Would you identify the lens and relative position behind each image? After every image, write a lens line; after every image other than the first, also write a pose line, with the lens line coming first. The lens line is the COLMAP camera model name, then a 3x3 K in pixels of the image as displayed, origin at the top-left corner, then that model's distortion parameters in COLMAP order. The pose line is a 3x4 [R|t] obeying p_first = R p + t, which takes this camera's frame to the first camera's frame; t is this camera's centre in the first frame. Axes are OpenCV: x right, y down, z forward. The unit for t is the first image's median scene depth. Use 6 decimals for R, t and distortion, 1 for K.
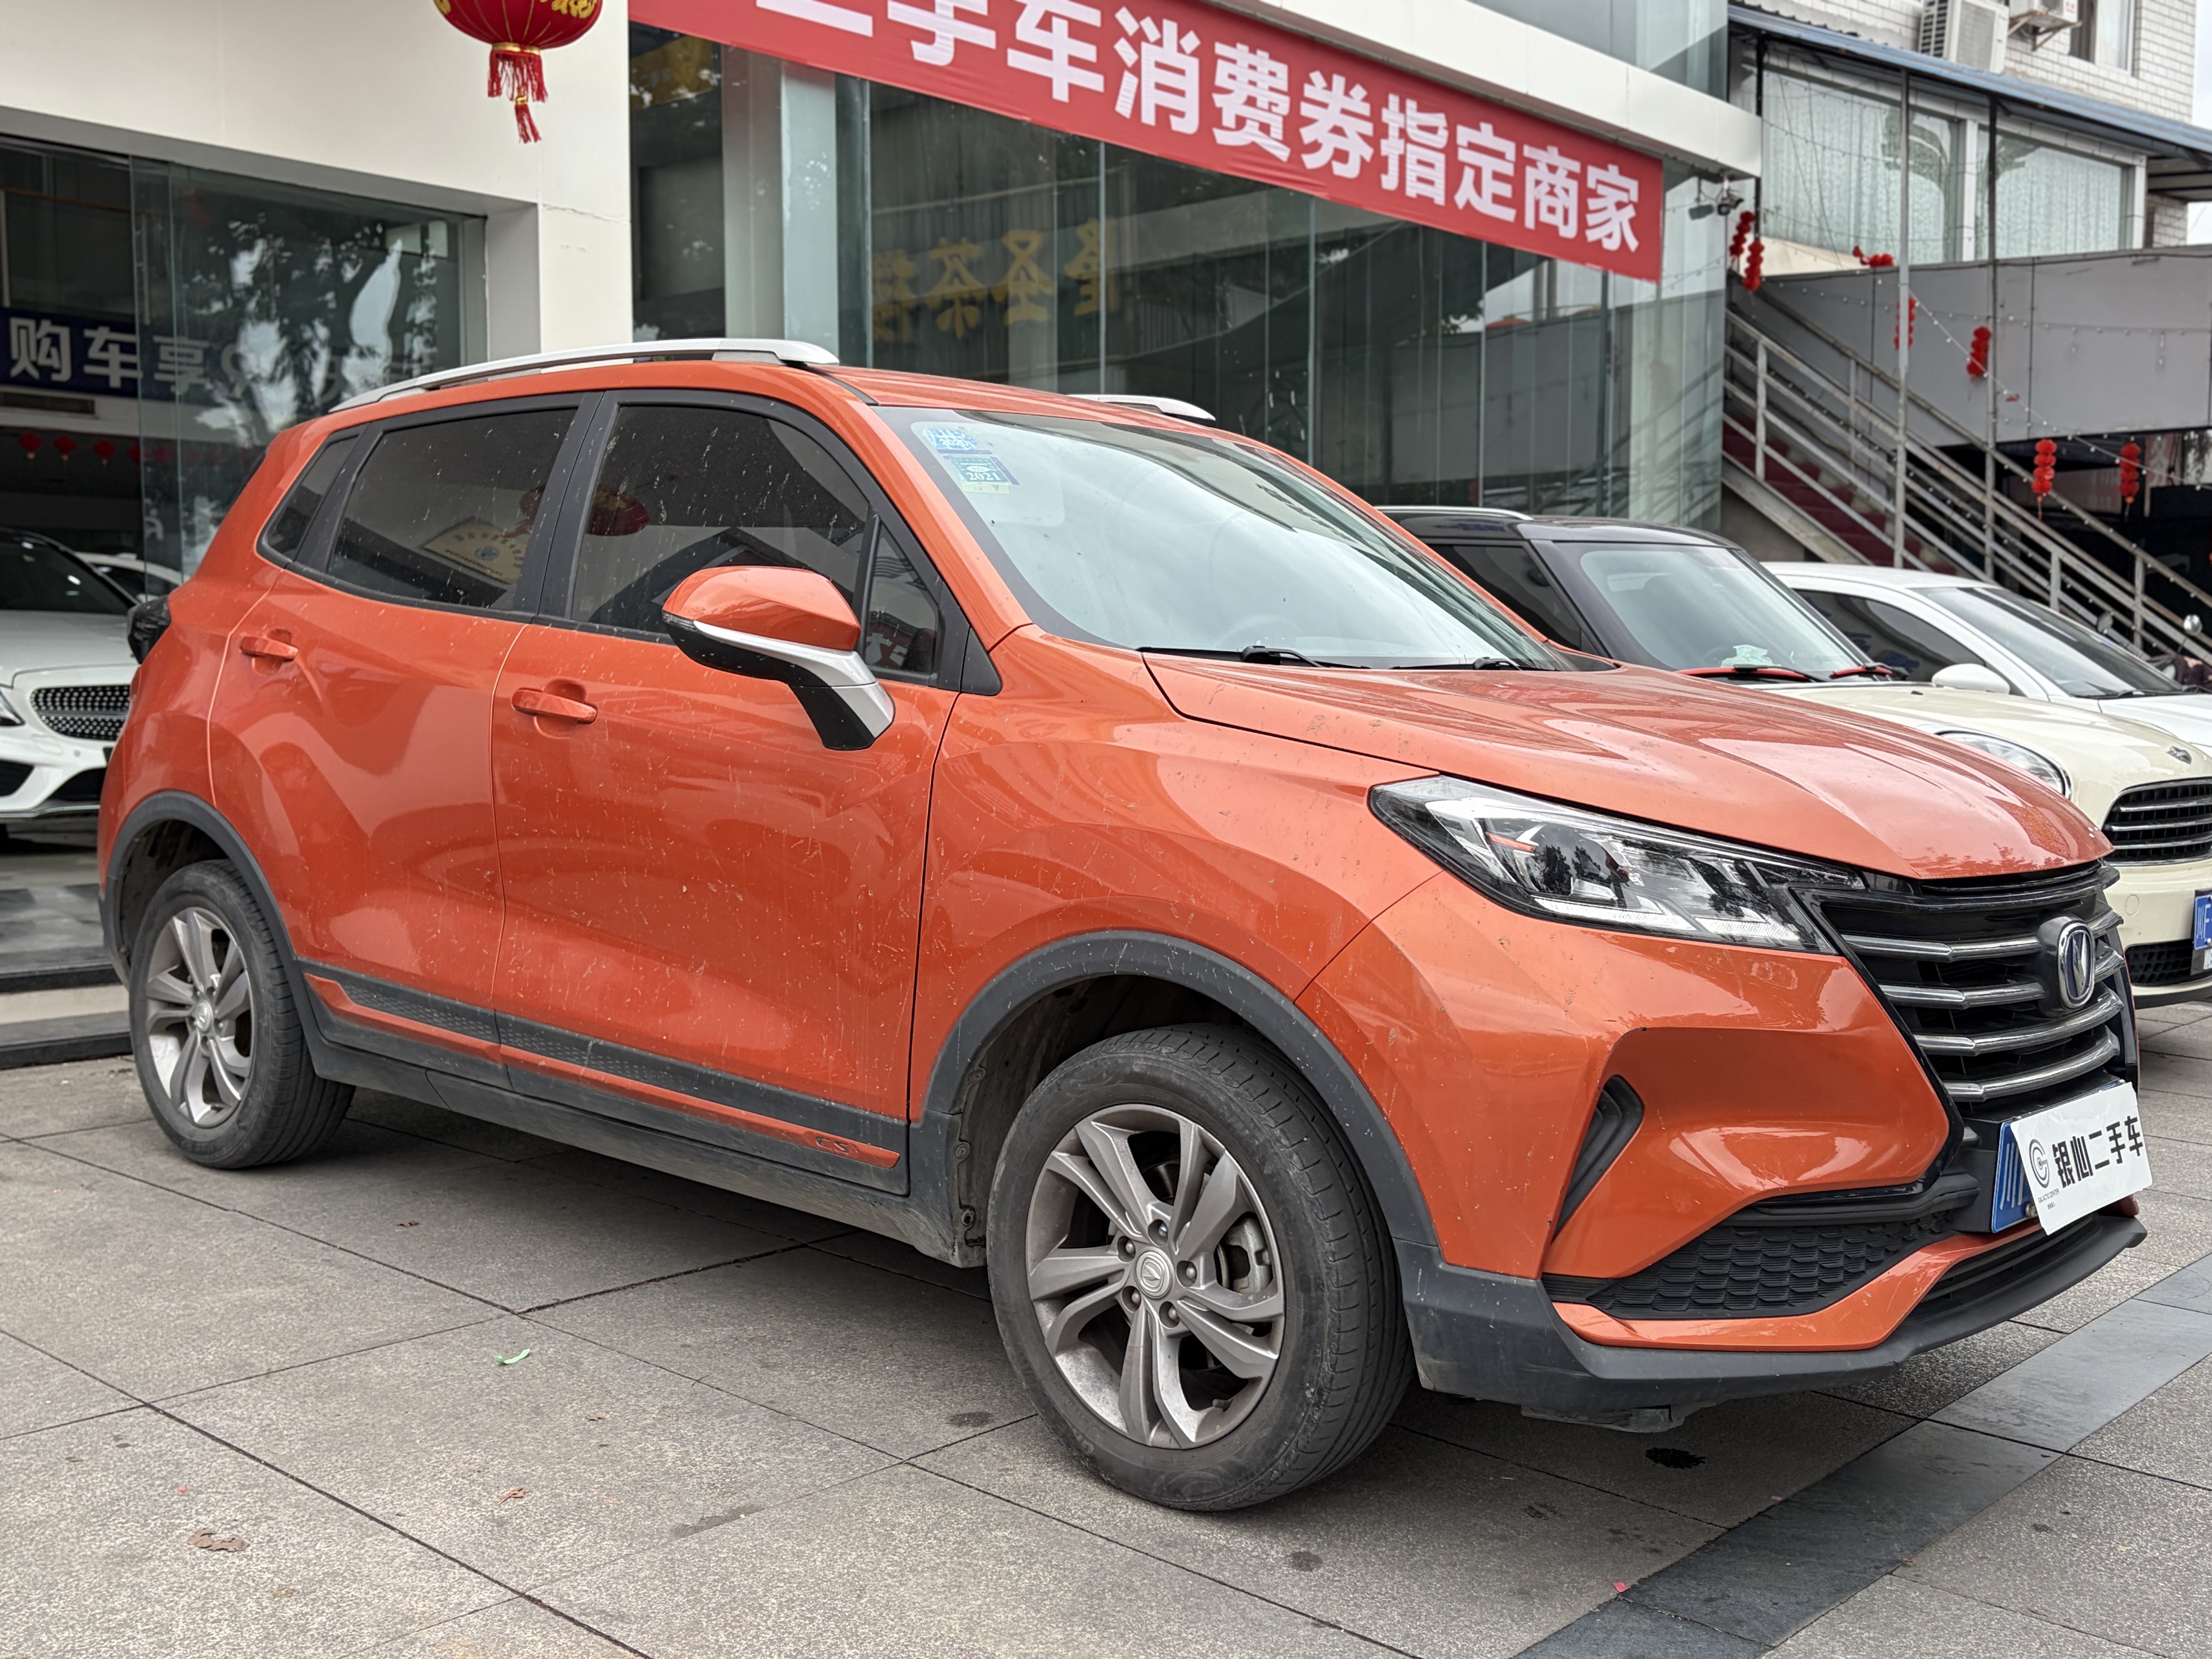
lens RADIAL K [[2340.0, 0, 1106.0], [0, 2340.0, 829.5], [0, 0, 1]] dist [0.018525, -0.024044]
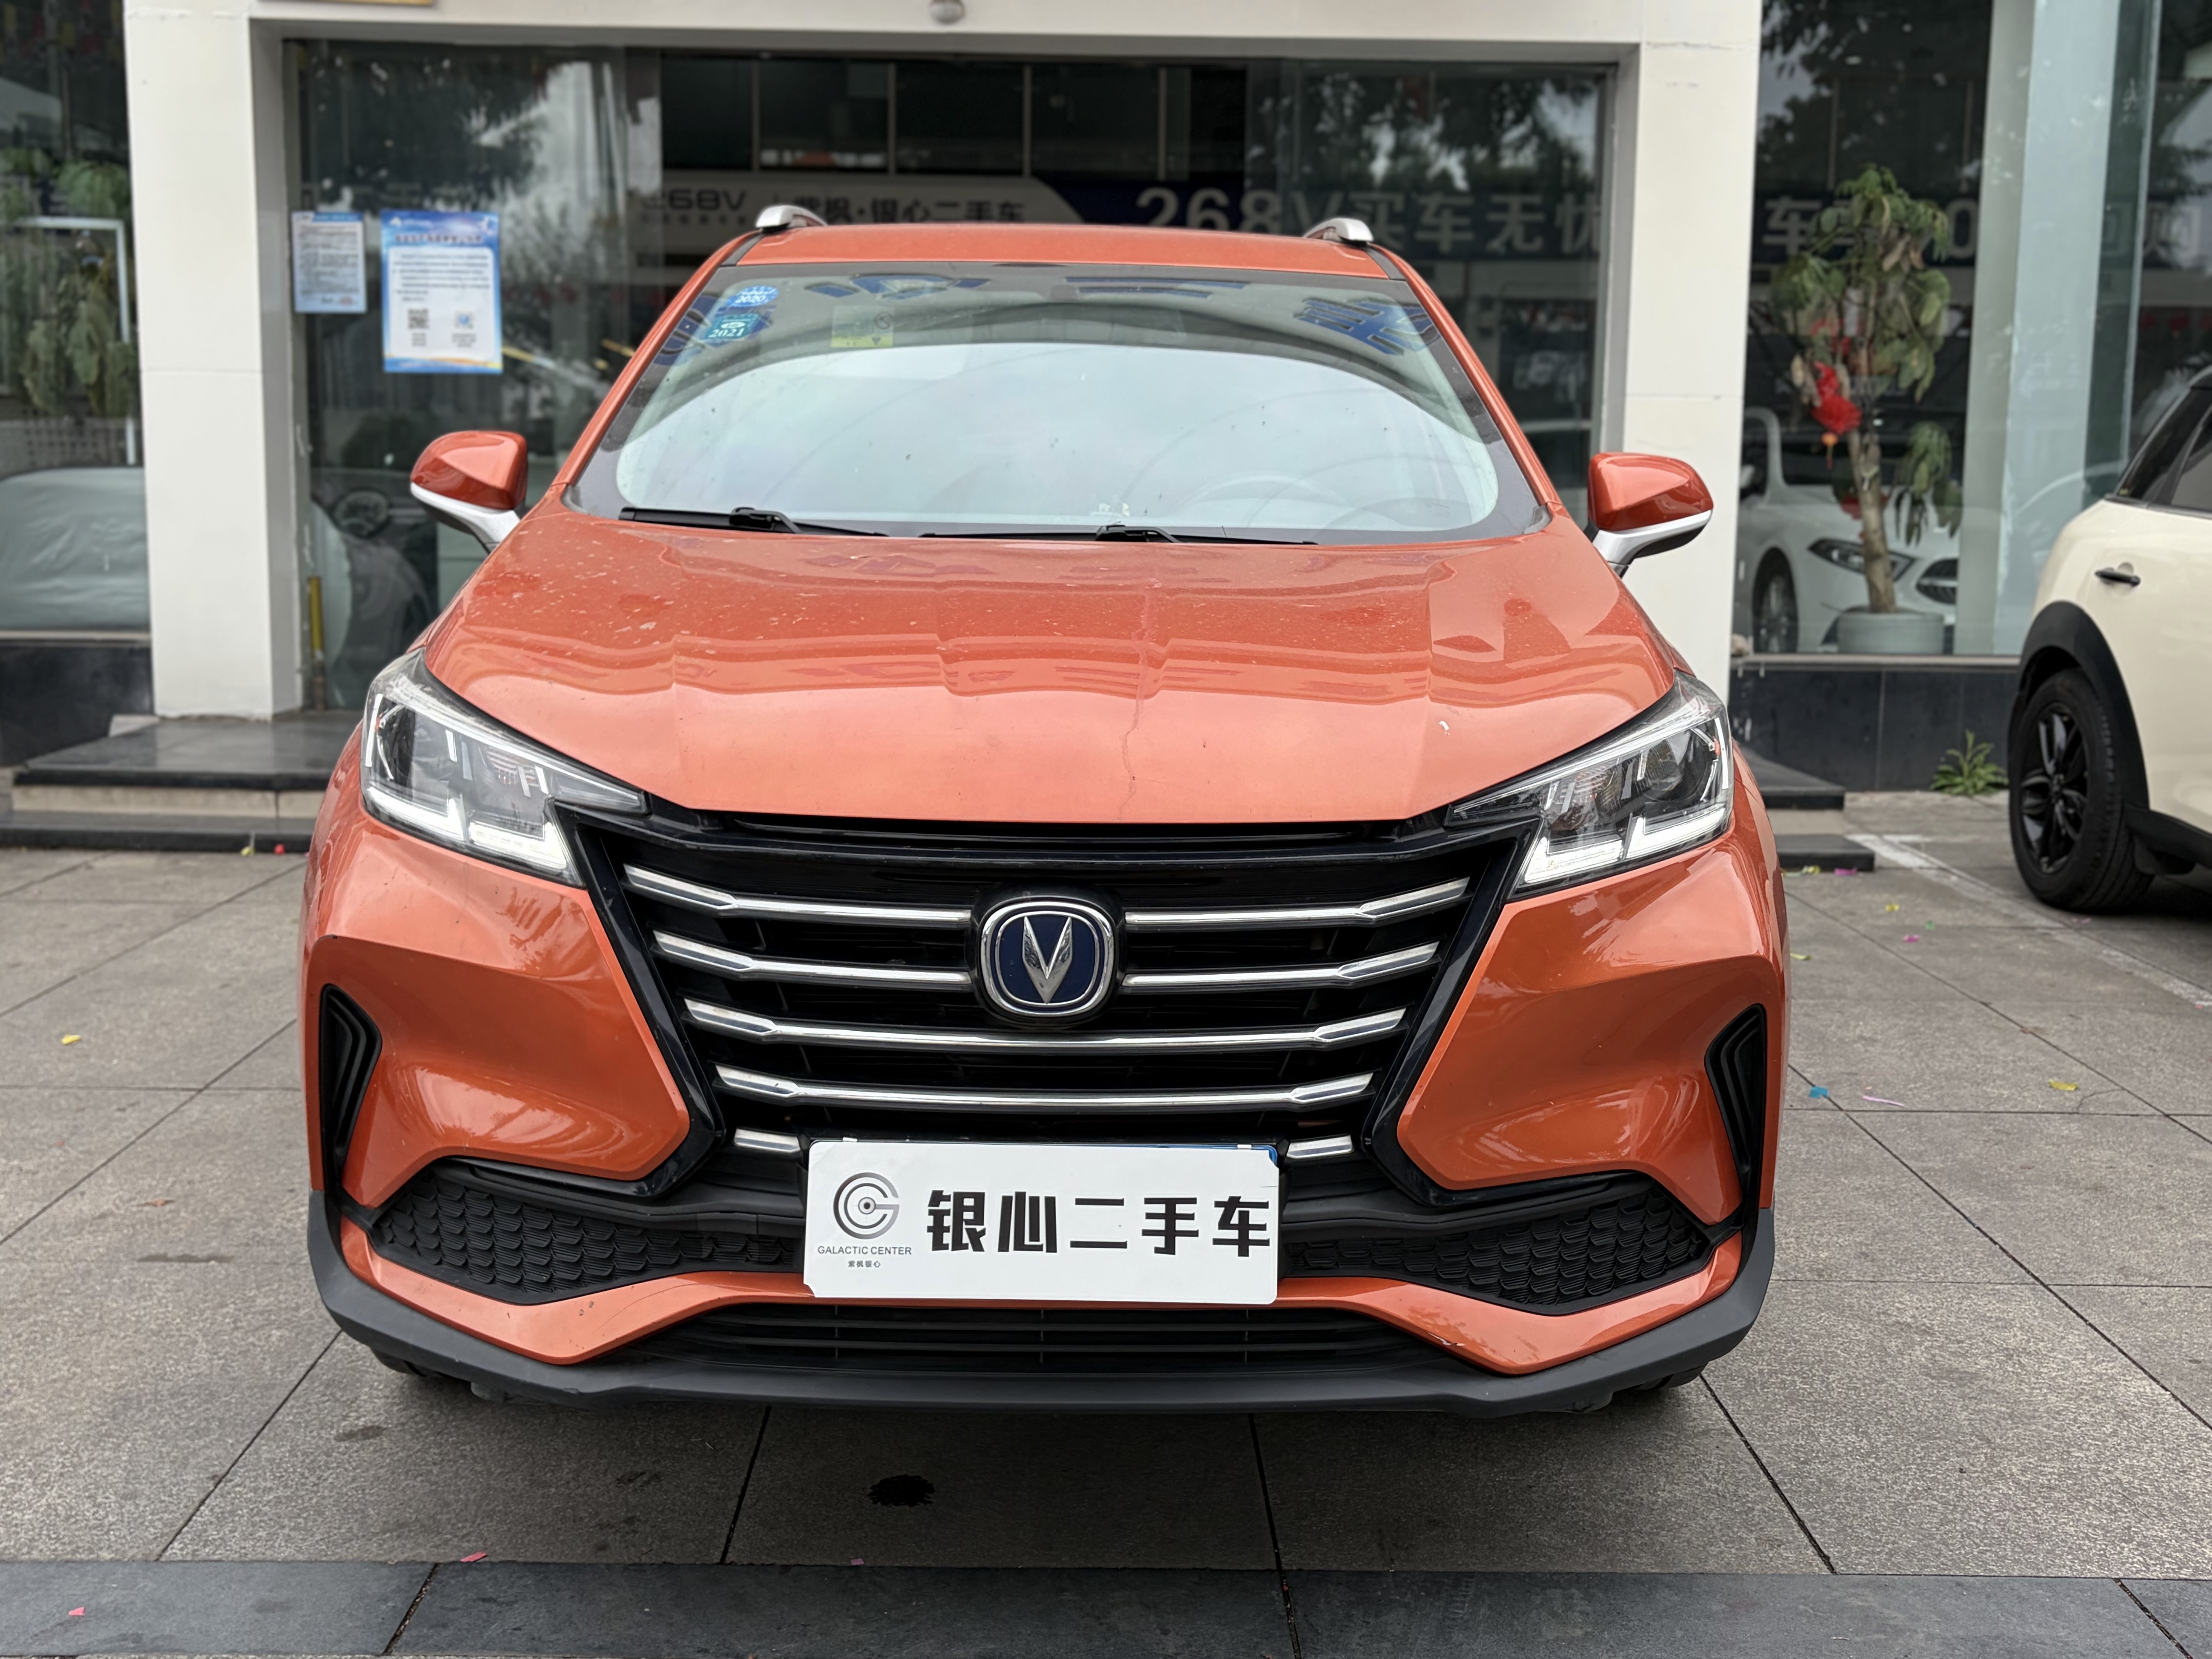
lens RADIAL K [[2342.3, 0, 1104.5], [0, 2342.3, 793.9], [0, 0, 1]] dist [0.008824, -0.006228]
pose [[0.676837, 0.092891, -0.730249, 1.034628], [-0.061640, 0.995674, 0.069523, -0.046716], [0.733548, -0.002043, 0.679635, 0.580086]]
